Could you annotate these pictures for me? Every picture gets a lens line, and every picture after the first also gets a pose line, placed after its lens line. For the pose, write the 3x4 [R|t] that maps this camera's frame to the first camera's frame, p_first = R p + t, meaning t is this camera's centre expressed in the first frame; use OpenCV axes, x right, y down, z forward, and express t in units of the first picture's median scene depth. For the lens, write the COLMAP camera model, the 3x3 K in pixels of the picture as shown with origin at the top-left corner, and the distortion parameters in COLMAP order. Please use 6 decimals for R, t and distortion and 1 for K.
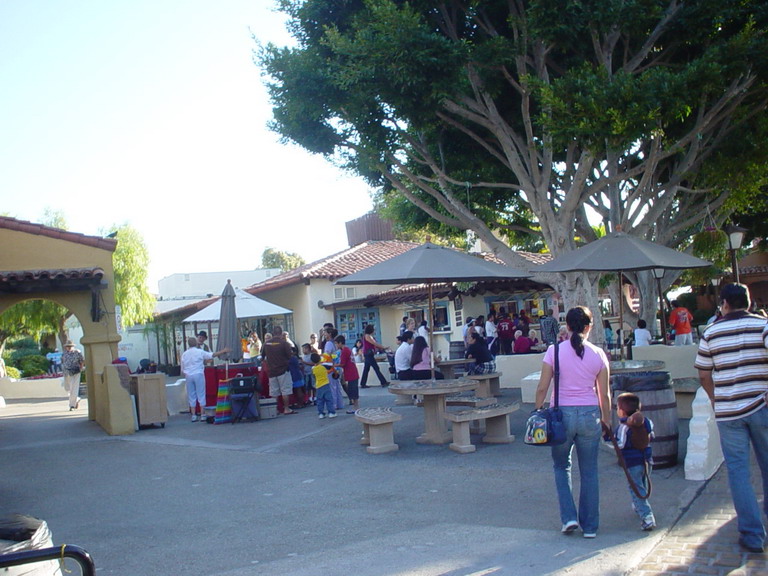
lens RADIAL K [[748.5, 0, 374.4], [0, 748.5, 284.5], [0, 0, 1]] dist [-0.131757, 0.095945]
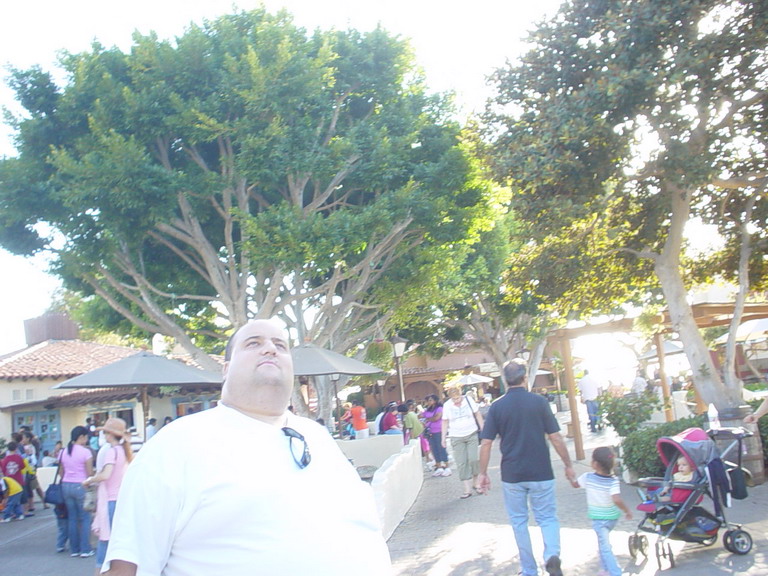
lens RADIAL K [[748.5, 0, 374.4], [0, 748.5, 284.5], [0, 0, 1]] dist [-0.131757, 0.095945]
pose [[0.908579, 0.047176, 0.415041, -0.057305], [0.008426, 0.991330, -0.131126, -0.005394], [-0.417629, 0.122636, 0.900304, -0.105055]]
